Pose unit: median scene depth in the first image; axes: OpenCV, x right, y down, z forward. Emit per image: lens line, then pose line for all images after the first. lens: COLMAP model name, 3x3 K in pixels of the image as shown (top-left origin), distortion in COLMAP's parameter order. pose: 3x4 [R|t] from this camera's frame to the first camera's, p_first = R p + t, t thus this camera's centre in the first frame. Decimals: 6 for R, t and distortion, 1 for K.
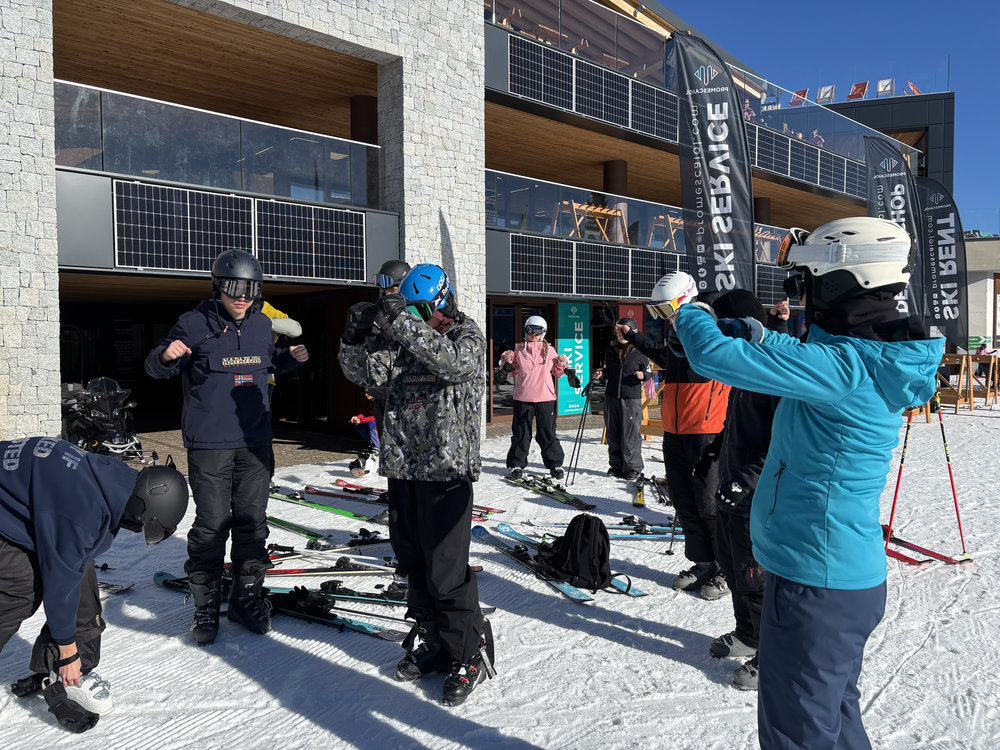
lens RADIAL K [[751.7, 0, 486.3], [0, 751.7, 367.4], [0, 0, 1]] dist [0.043206, -0.040330]
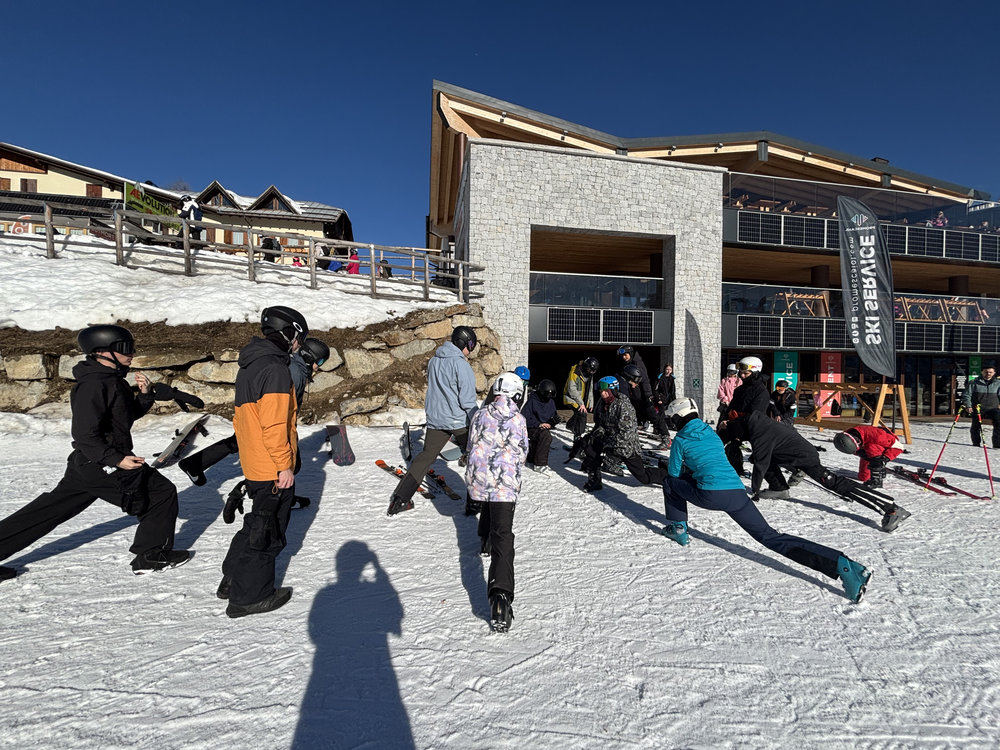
lens RADIAL K [[408.2, 0, 489.6], [0, 408.2, 382.9], [0, 0, 1]] dist [-0.023058, -0.000507]
pose [[0.837645, 0.026768, -0.545558, 0.078622], [-0.033390, 0.999440, -0.002228, 0.014450], [0.545193, 0.020083, 0.838070, -0.200529]]
